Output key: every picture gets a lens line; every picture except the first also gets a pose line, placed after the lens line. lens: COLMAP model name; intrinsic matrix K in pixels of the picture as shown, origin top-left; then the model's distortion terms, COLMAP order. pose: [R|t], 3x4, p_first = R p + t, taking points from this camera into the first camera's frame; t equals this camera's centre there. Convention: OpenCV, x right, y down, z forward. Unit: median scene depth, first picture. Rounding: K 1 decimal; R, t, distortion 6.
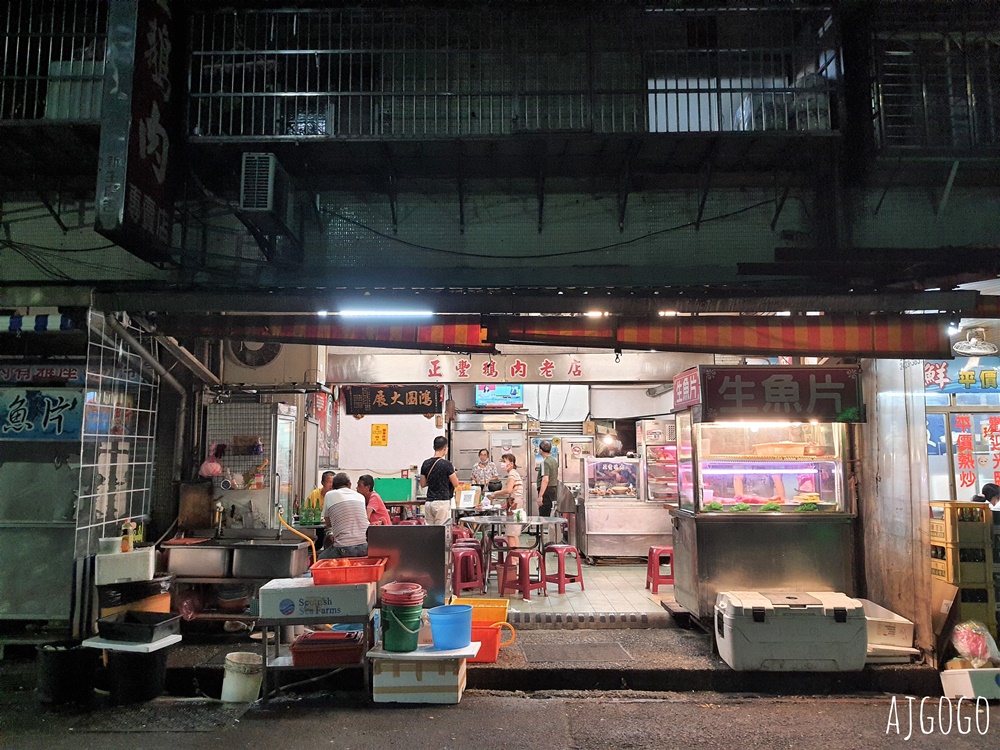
lens RADIAL K [[764.3, 0, 500.0], [0, 764.3, 375.0], [0, 0, 1]] dist [0.095207, -0.163111]
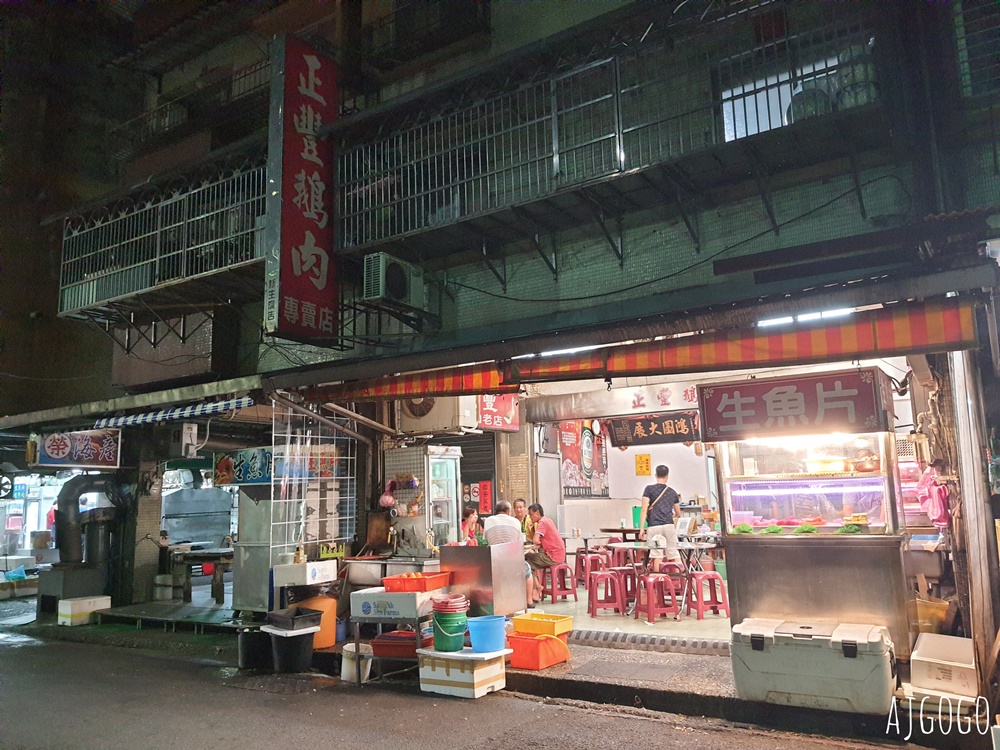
lens RADIAL K [[763.0, 0, 499.0], [0, 763.0, 383.5], [0, 0, 1]] dist [0.092679, -0.148232]
pose [[0.848839, -0.102806, -0.518559, 0.481913], [0.088147, 0.994701, -0.052913, 0.013089], [0.521251, -0.000795, 0.853403, 0.020657]]
